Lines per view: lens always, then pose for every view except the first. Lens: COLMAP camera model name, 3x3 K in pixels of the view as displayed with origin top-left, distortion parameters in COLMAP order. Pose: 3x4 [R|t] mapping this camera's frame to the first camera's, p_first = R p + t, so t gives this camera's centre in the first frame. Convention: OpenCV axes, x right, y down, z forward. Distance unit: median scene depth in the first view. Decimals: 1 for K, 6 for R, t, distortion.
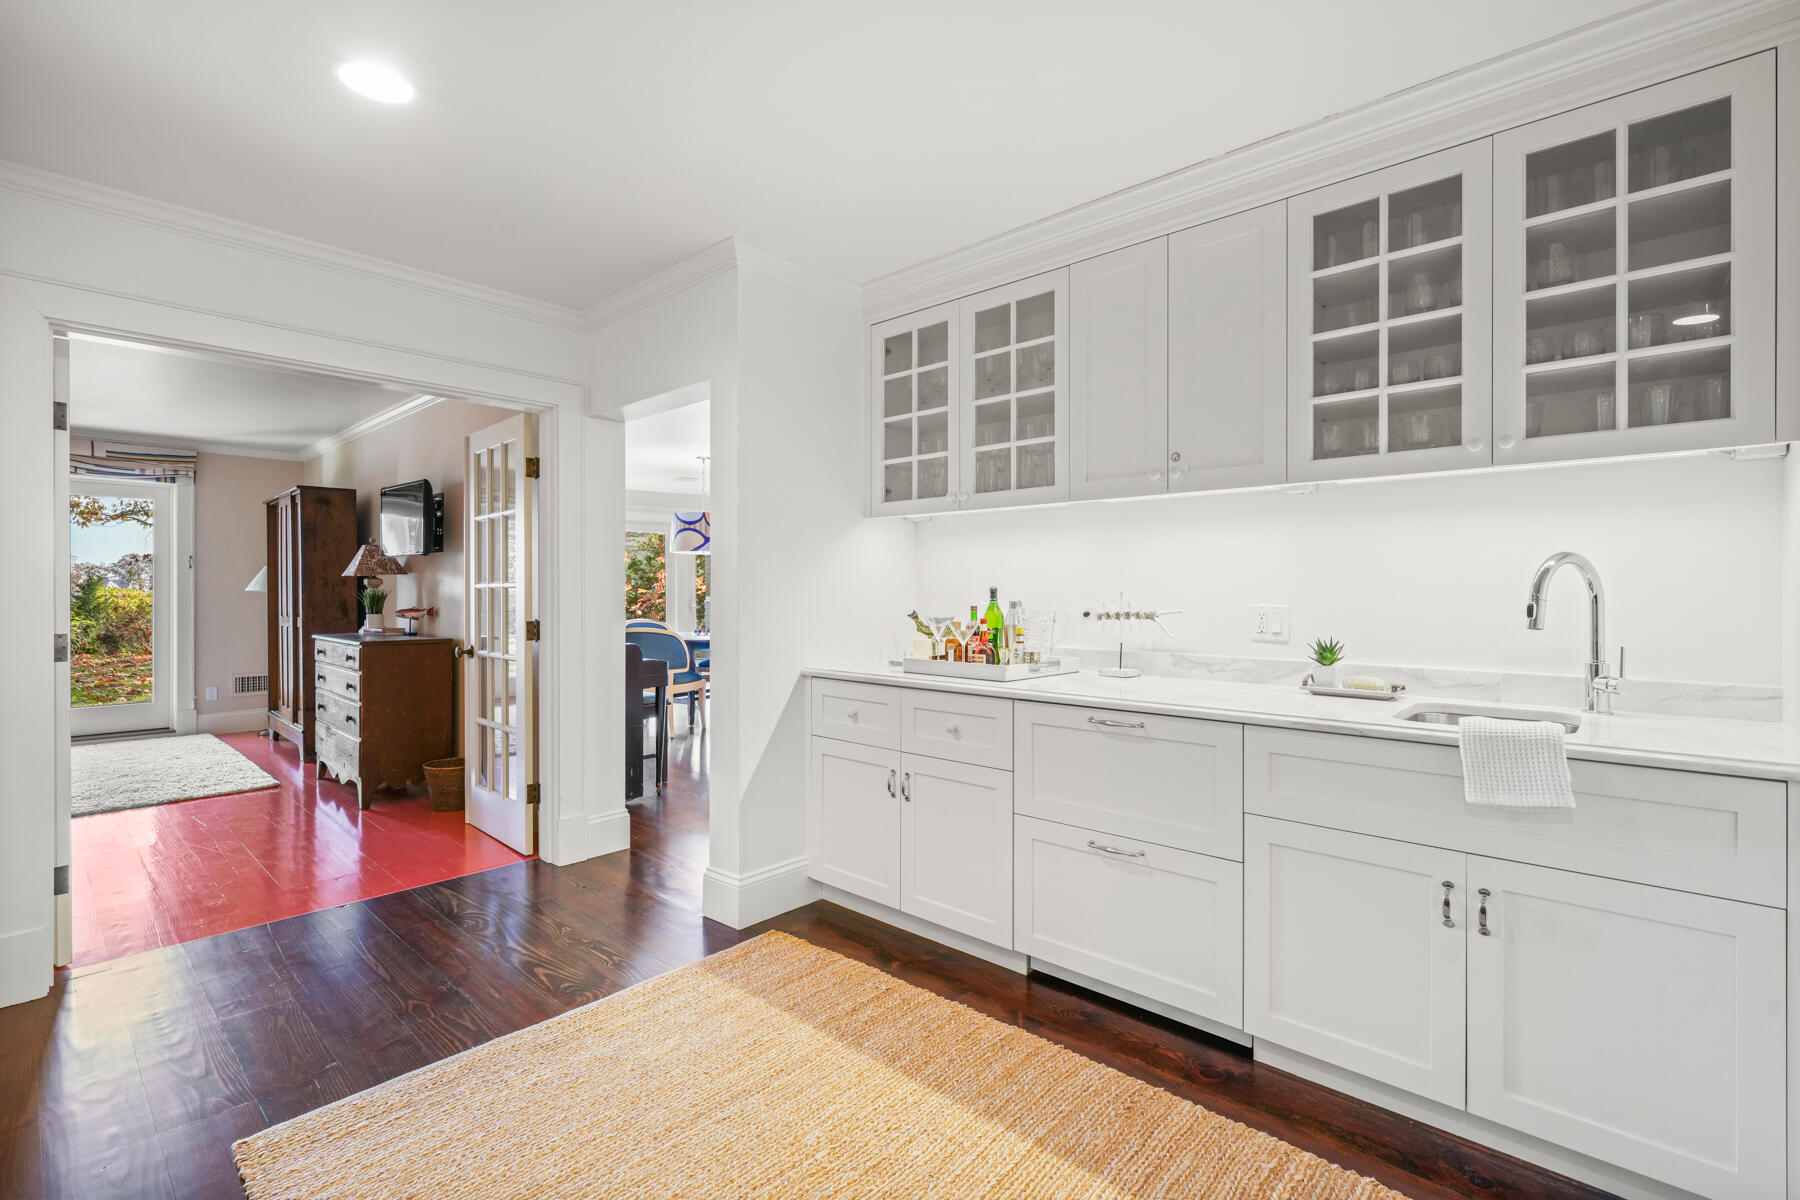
lens RADIAL K [[819.9, 0, 909.6], [0, 819.9, 599.1], [0, 0, 1]] dist [-0.003716, 0.000071]
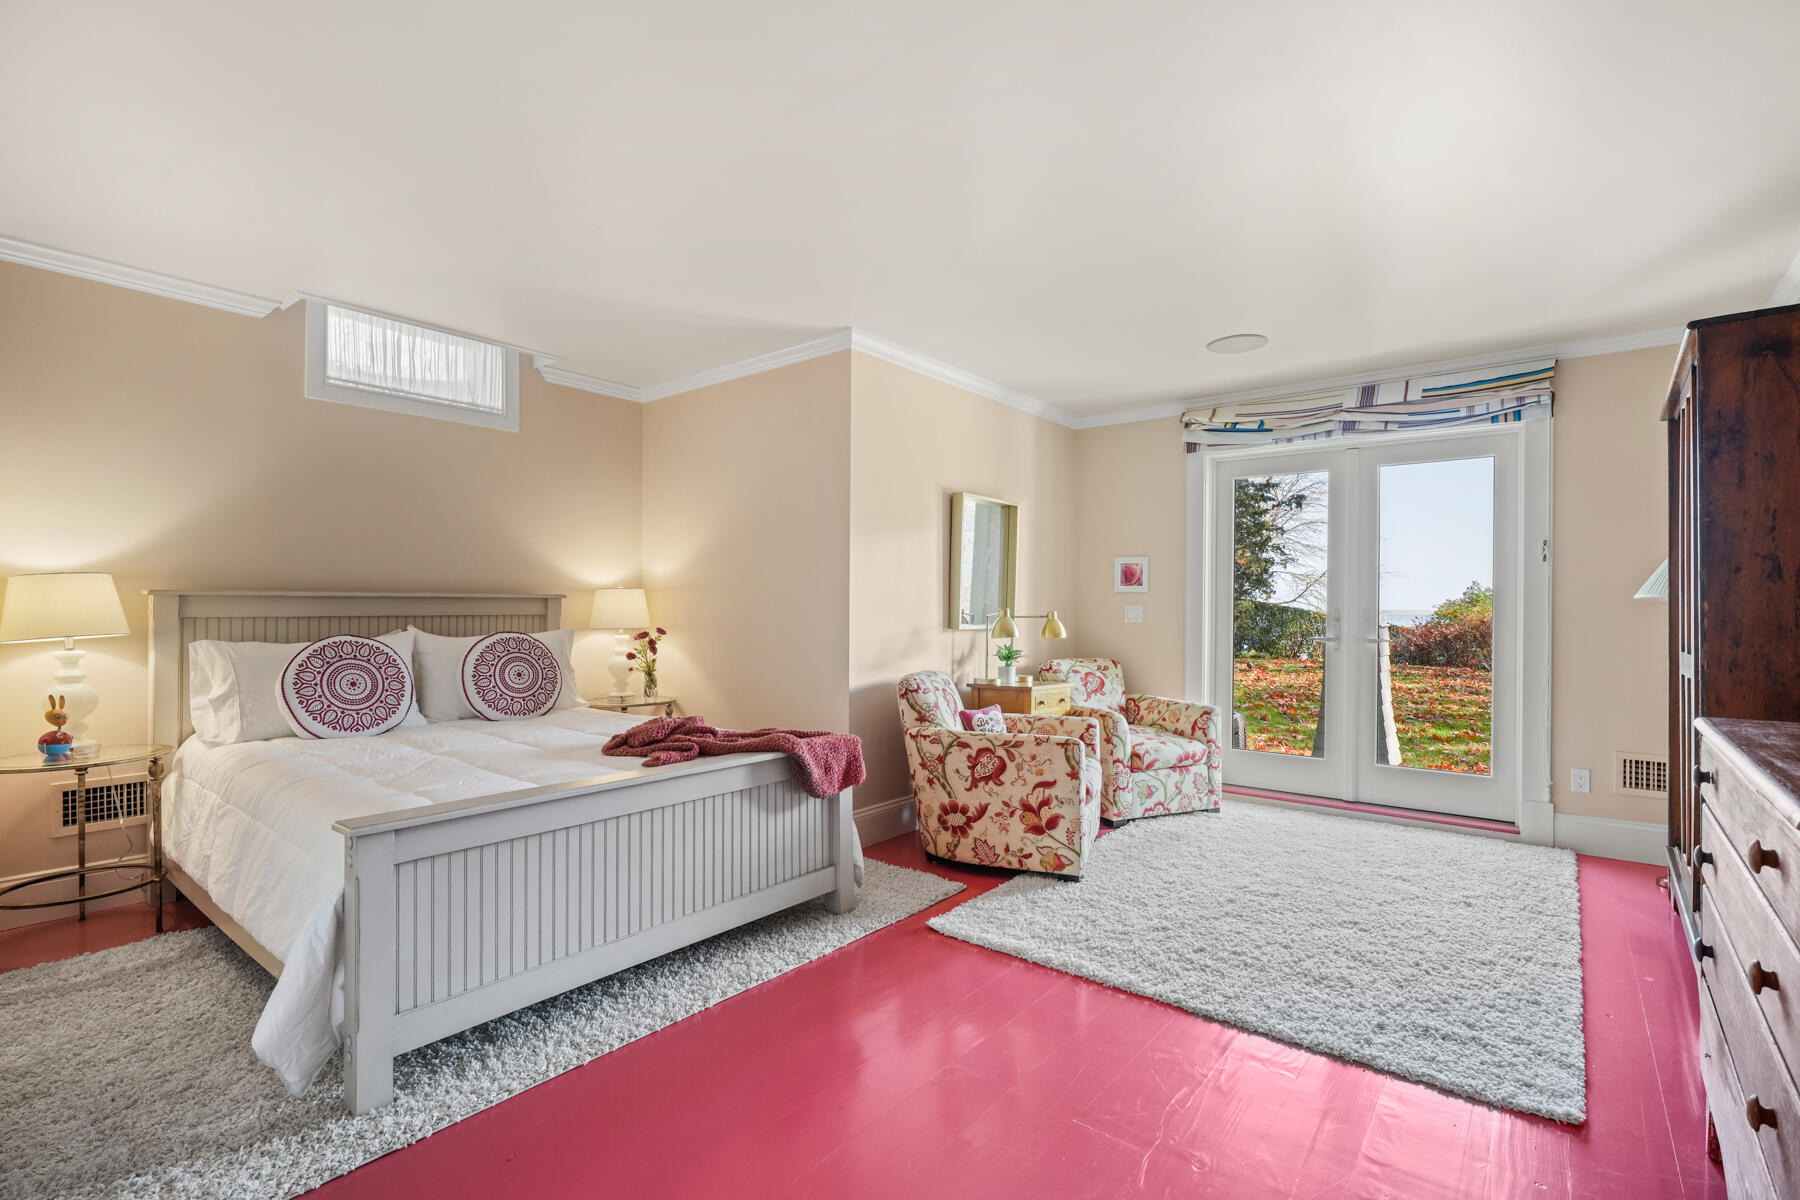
lens RADIAL K [[819.9, 0, 911.2], [0, 819.9, 618.3], [0, 0, 1]] dist [-0.003716, 0.000071]
pose [[0.048729, 0.004163, -0.998803, -0.323789], [-0.022545, 0.999741, 0.003067, 0.011190], [0.998558, 0.022368, 0.048810, 0.532293]]
